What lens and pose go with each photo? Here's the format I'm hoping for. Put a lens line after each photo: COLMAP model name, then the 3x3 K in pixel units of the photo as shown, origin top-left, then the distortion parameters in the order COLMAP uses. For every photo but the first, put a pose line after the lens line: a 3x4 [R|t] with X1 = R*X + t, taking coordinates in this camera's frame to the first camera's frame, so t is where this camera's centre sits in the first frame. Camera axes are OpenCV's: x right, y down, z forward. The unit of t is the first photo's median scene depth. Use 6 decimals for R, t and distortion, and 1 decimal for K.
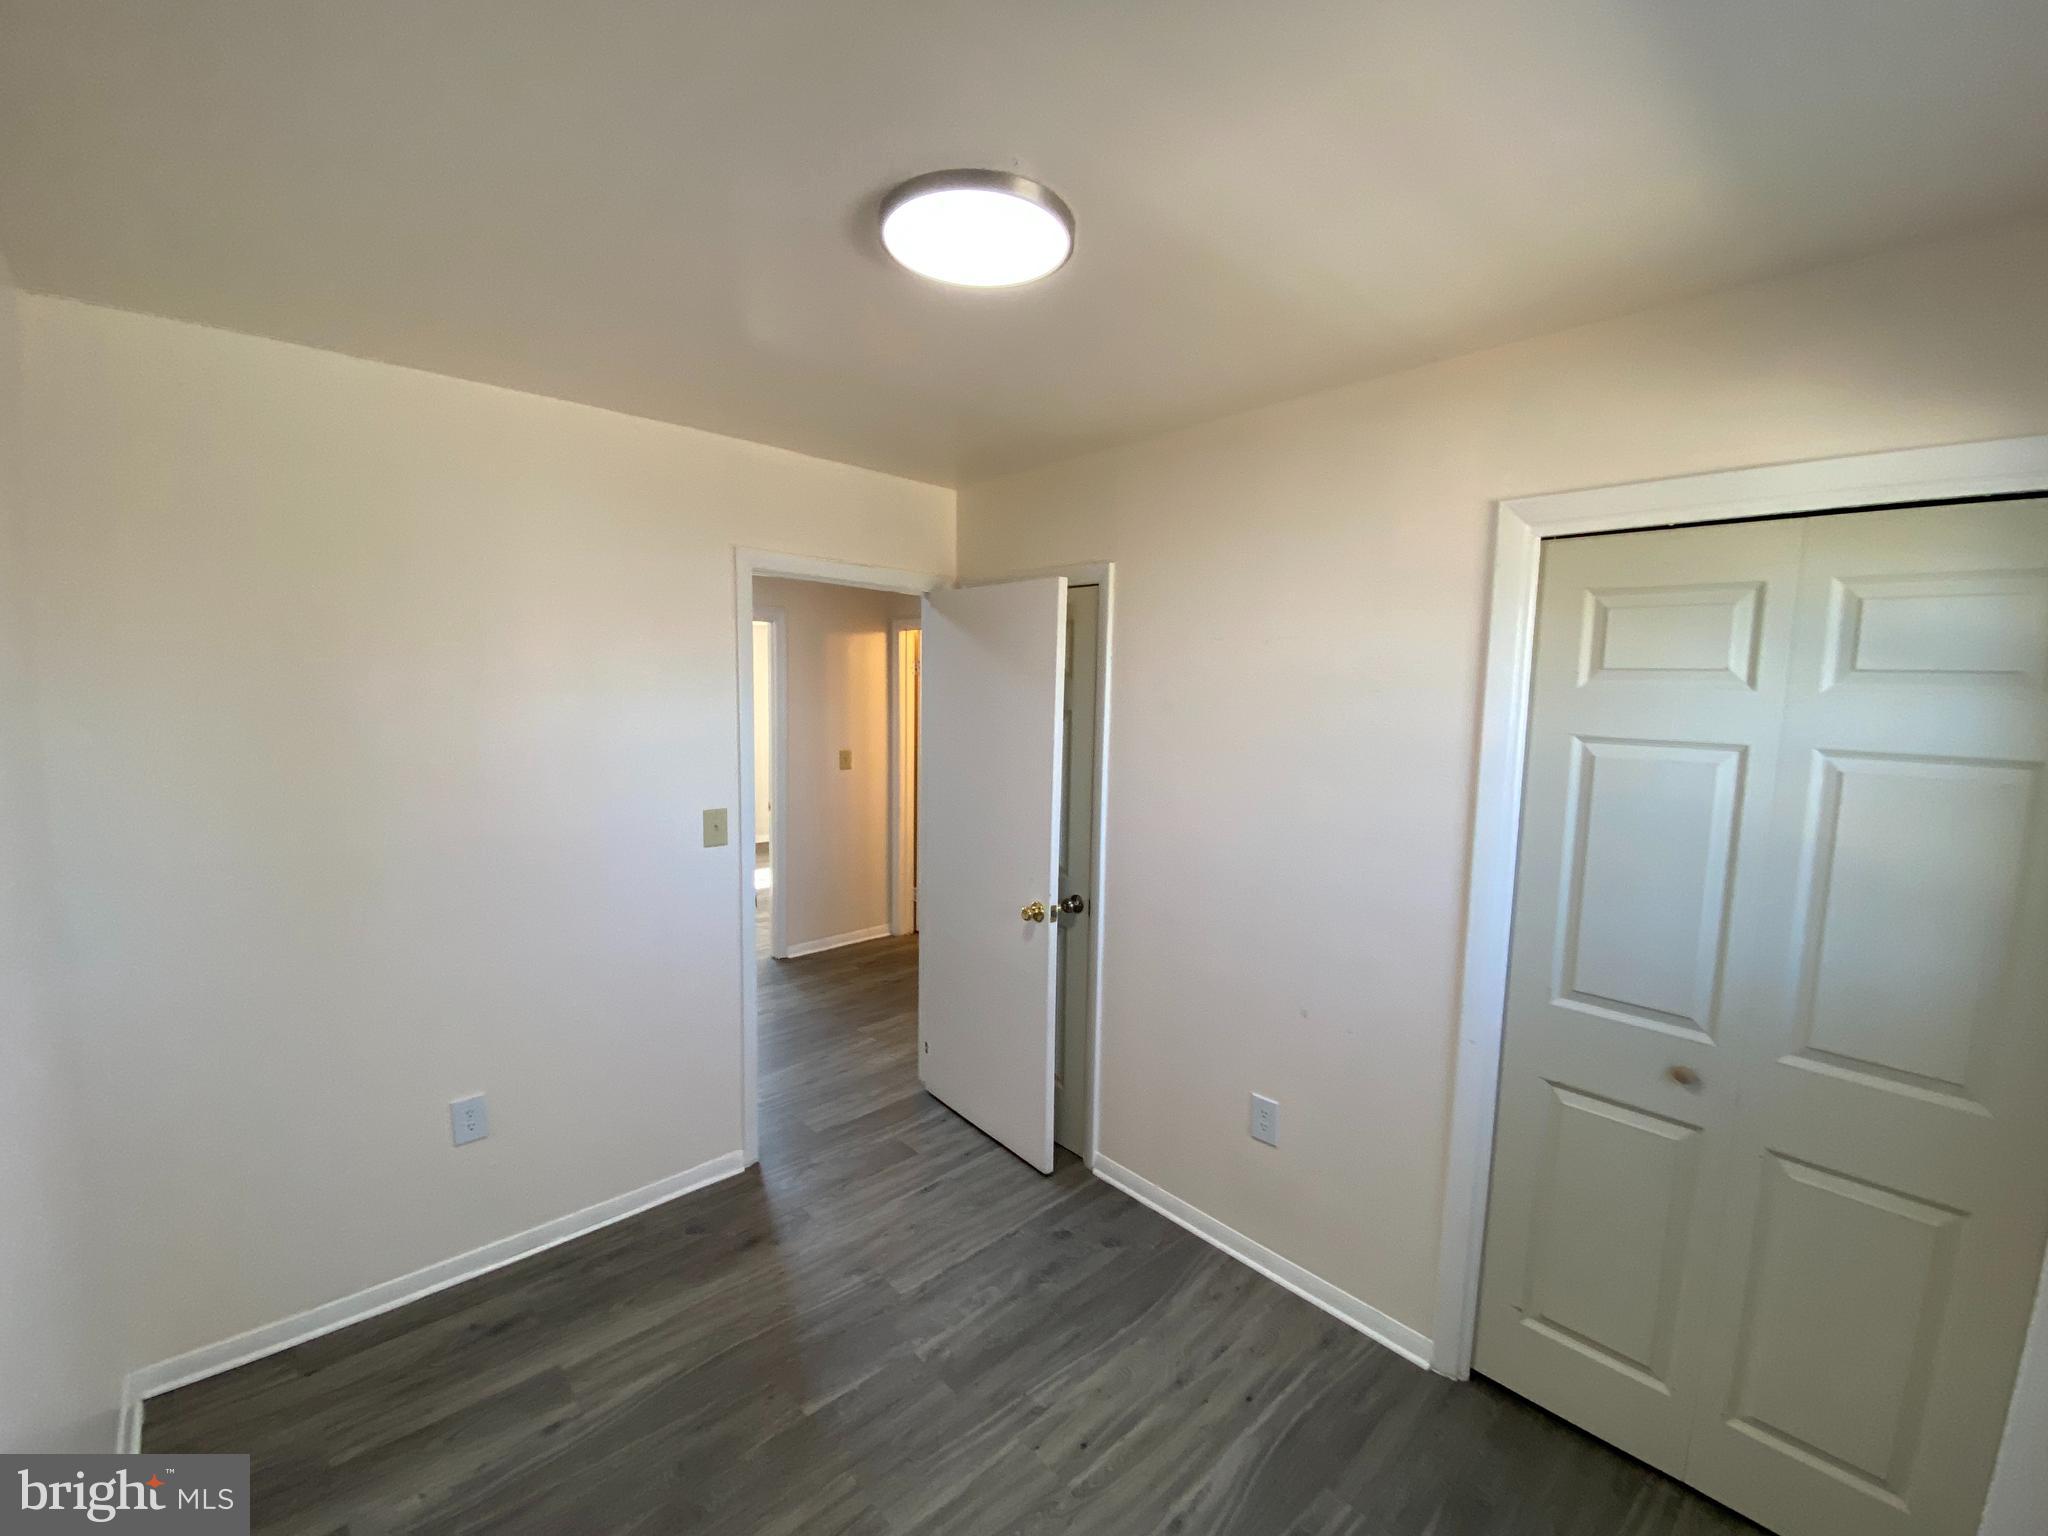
lens RADIAL K [[836.7, 0, 1025.5], [0, 836.7, 780.9], [0, 0, 1]] dist [0.017574, -0.017098]
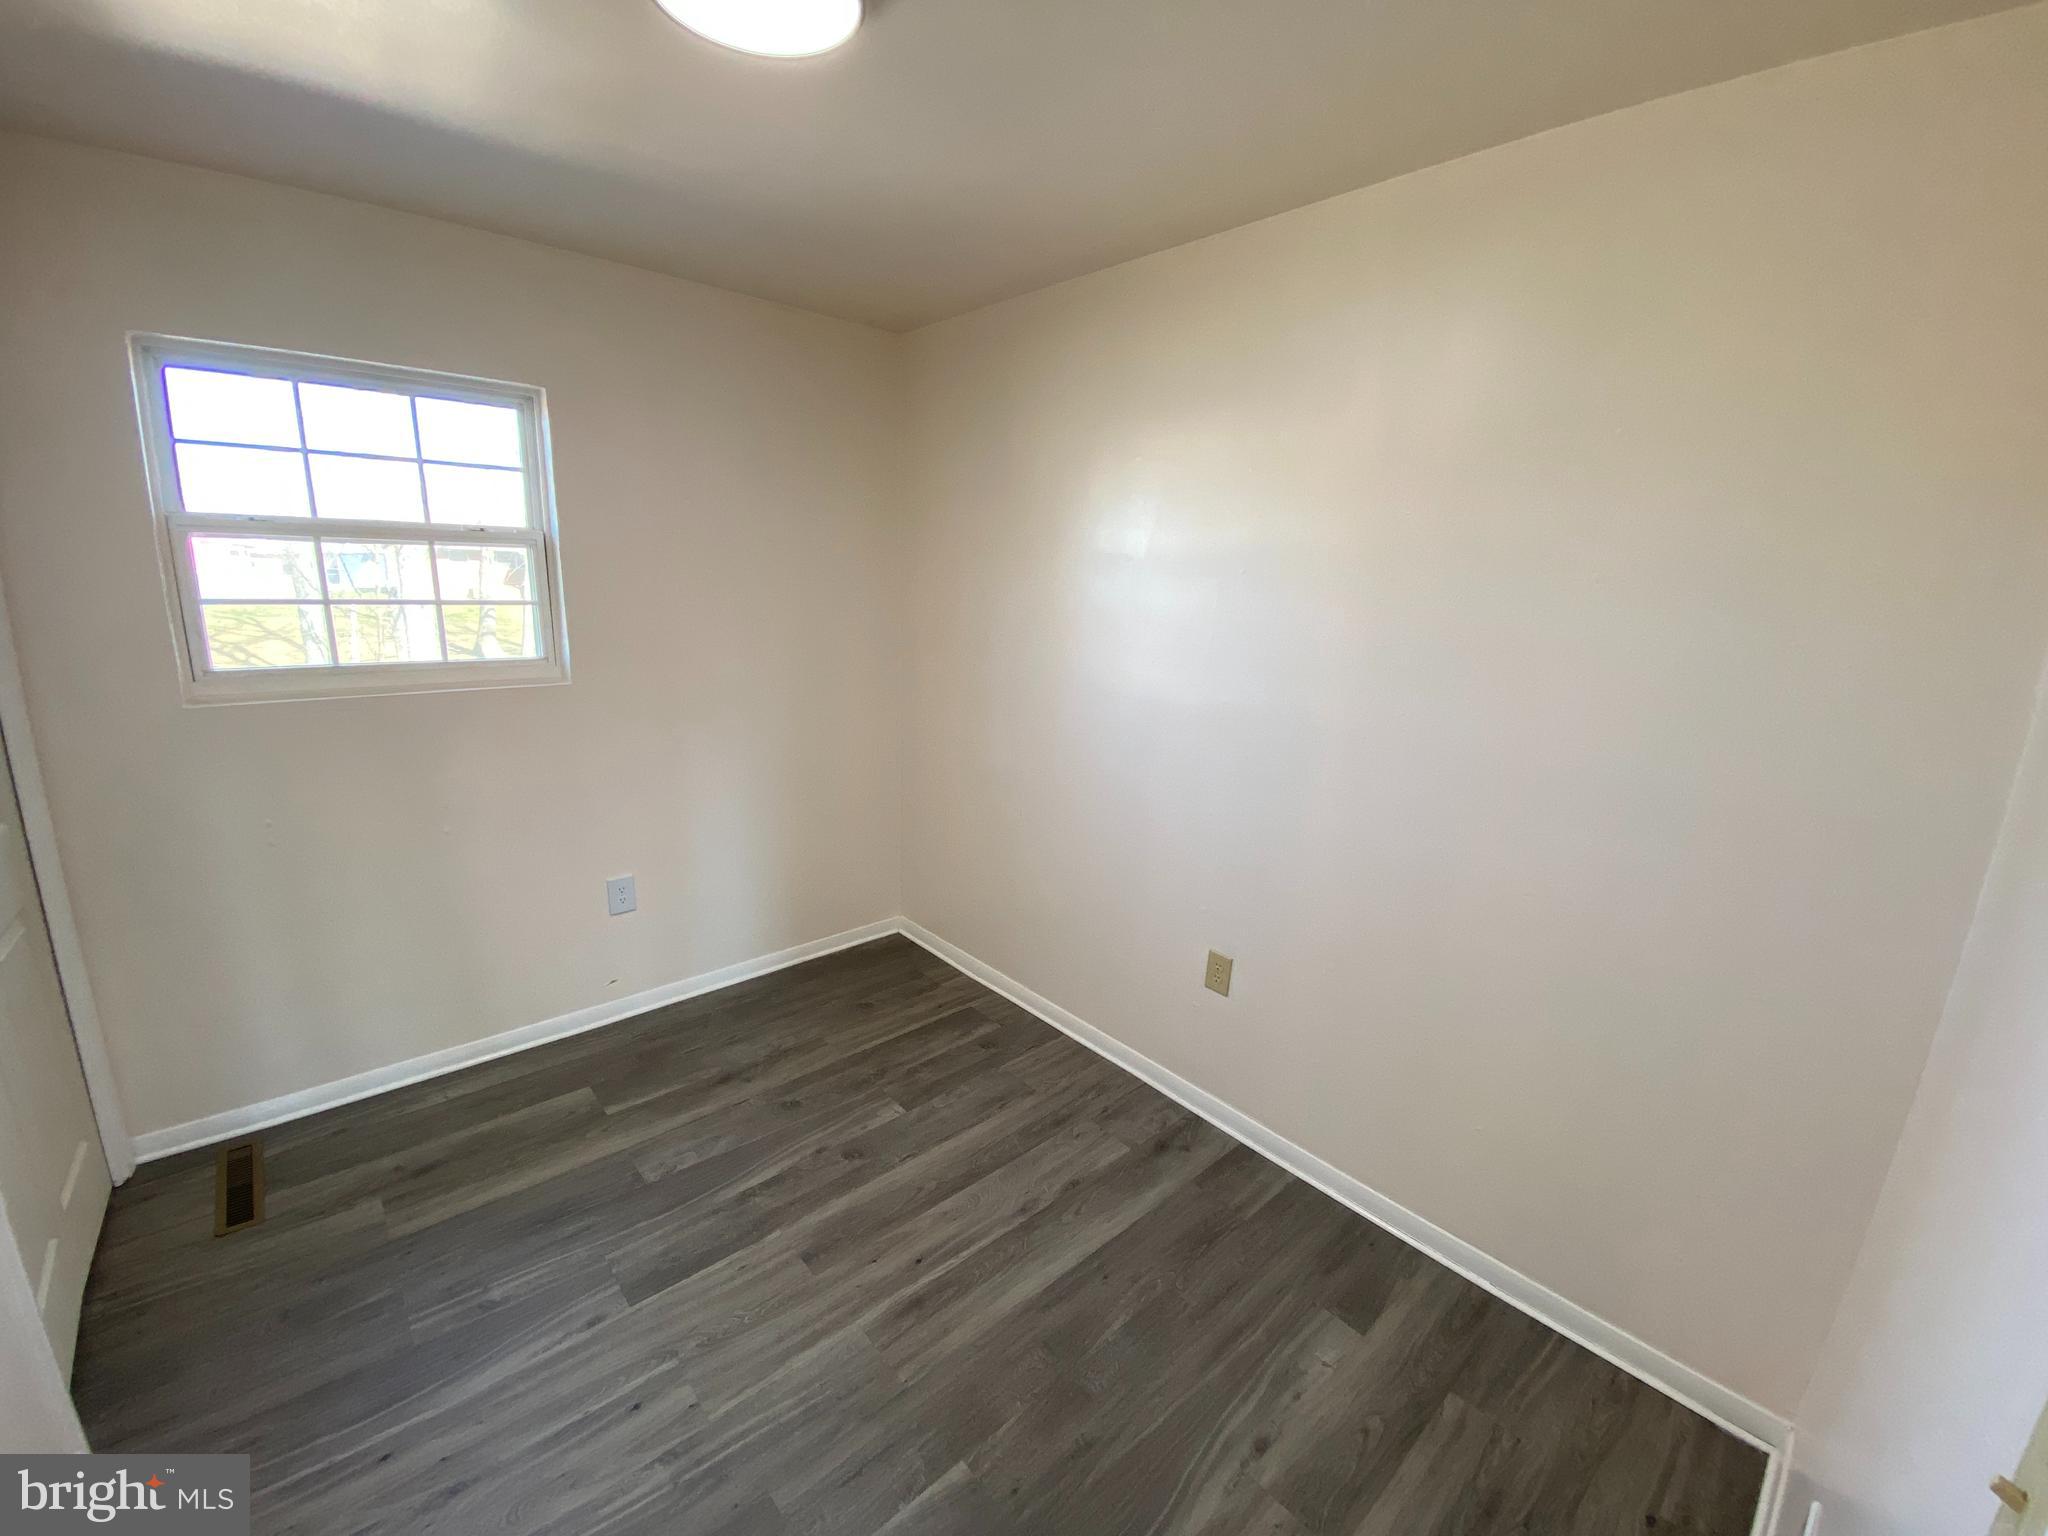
lens RADIAL K [[836.7, 0, 1031.2], [0, 836.7, 770.0], [0, 0, 1]] dist [0.017574, -0.017098]
pose [[-0.998676, -0.051368, -0.002873, -0.282550], [-0.049285, 0.939173, 0.339889, -0.132337], [-0.014761, 0.339581, -0.940461, 1.488910]]
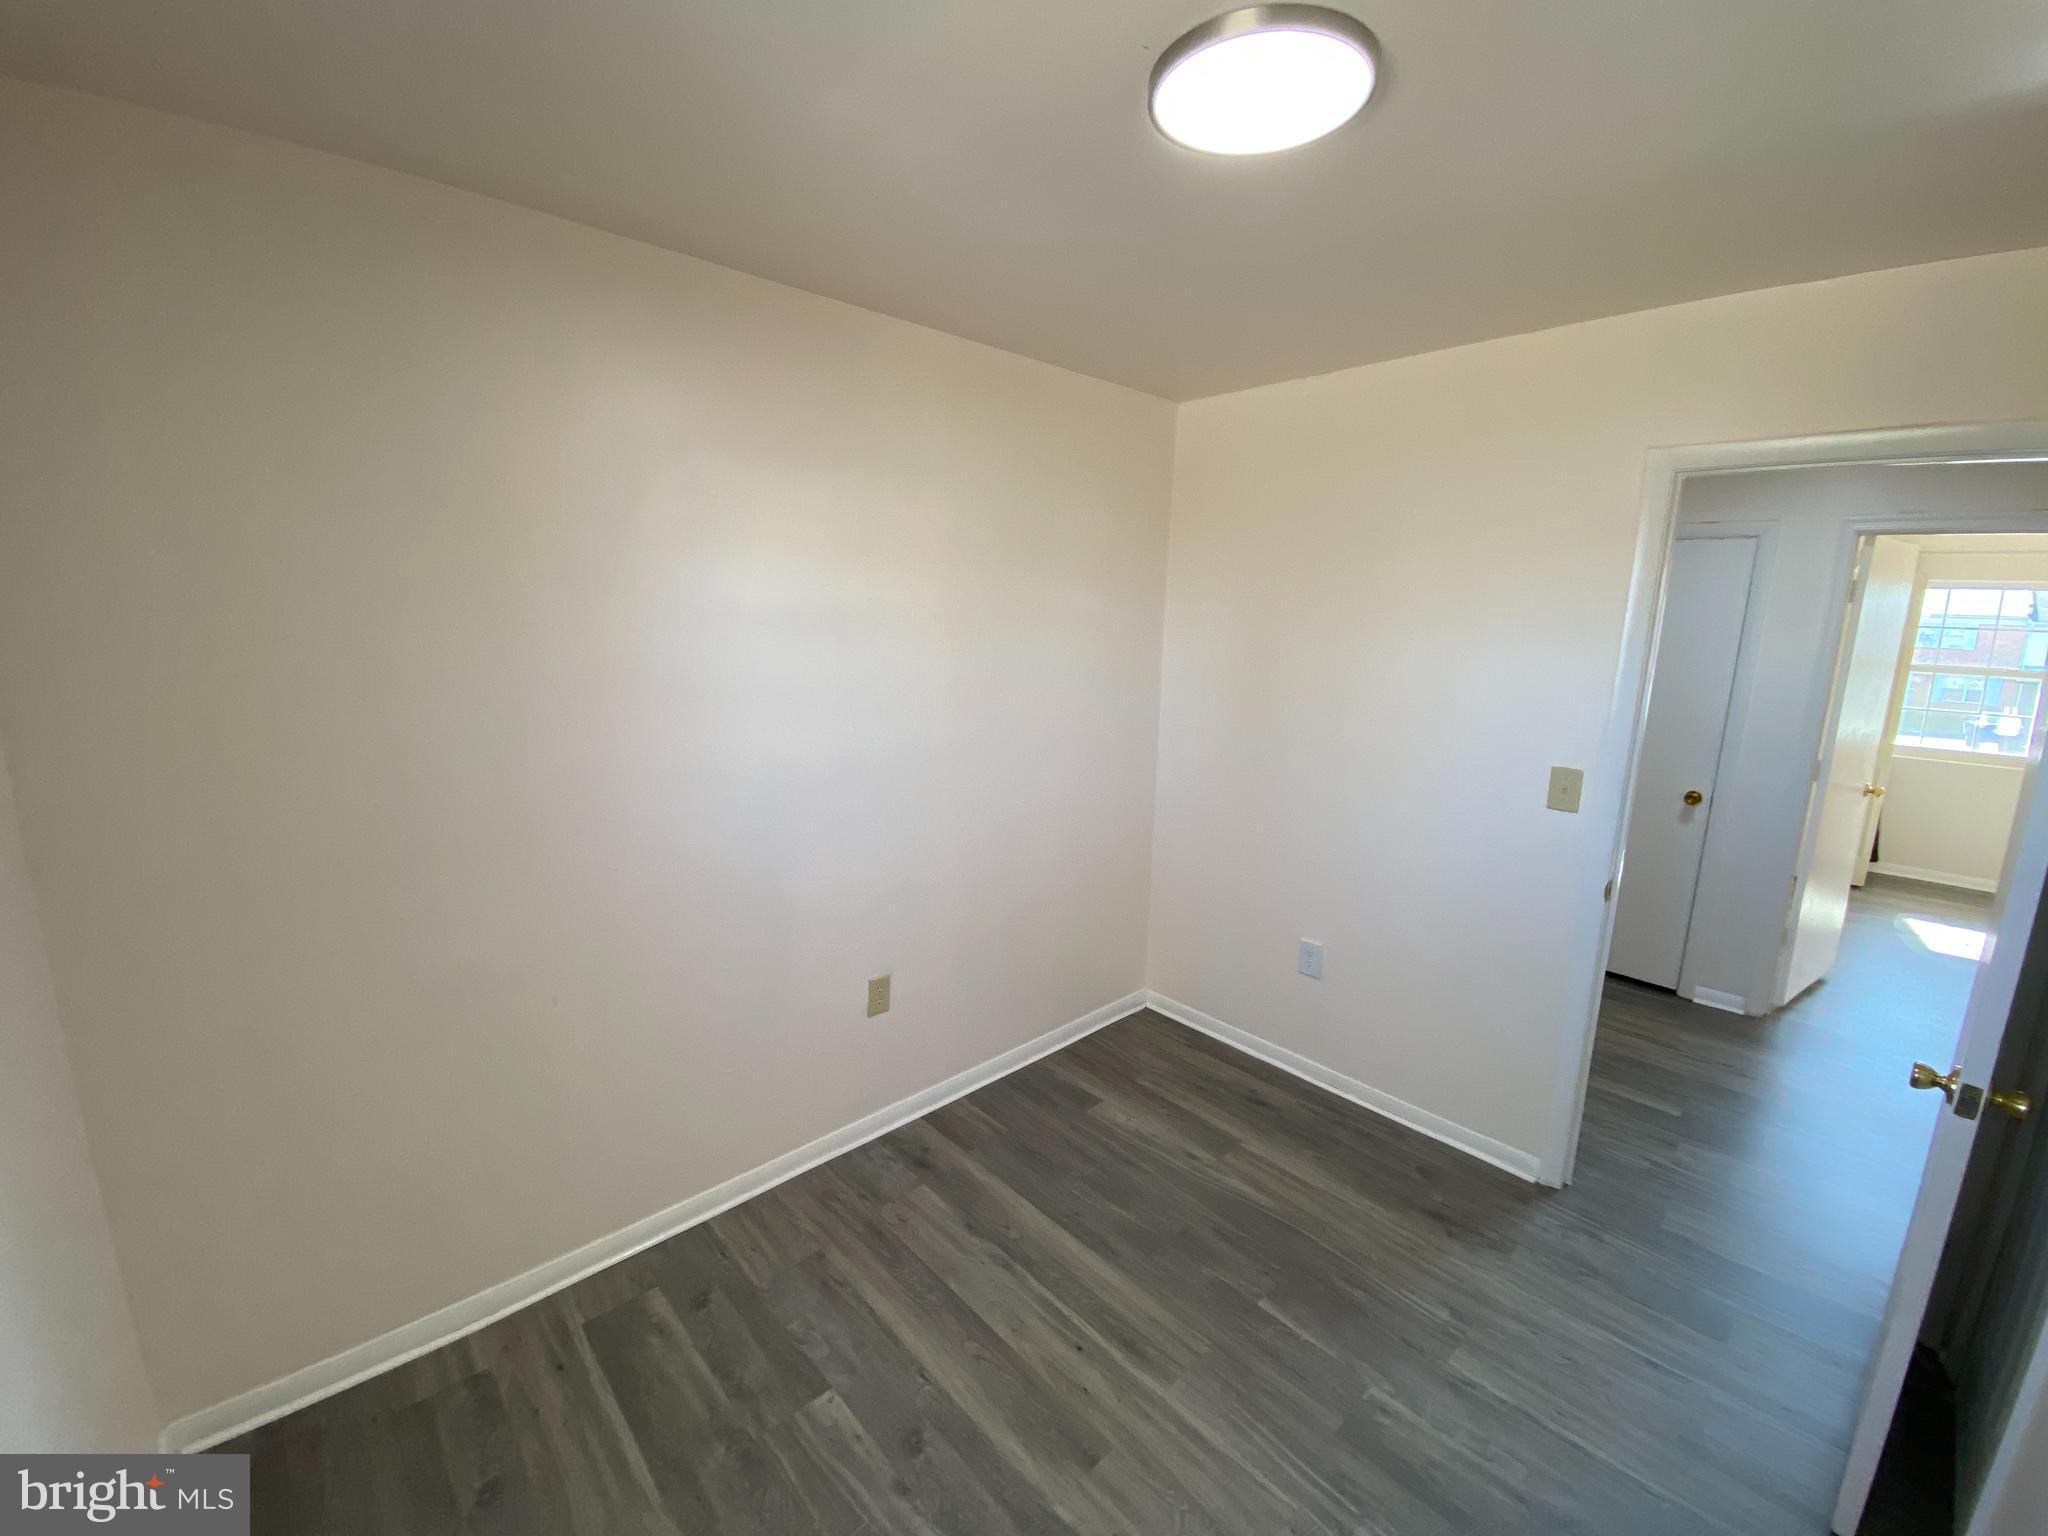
lens RADIAL K [[836.7, 0, 1025.5], [0, 836.7, 769.1], [0, 0, 1]] dist [0.017574, -0.017098]
pose [[0.008437, 0.173005, -0.984885, 0.658025], [-0.135436, 0.976042, 0.170291, -0.050337], [0.990750, 0.131952, 0.031666, 0.569805]]
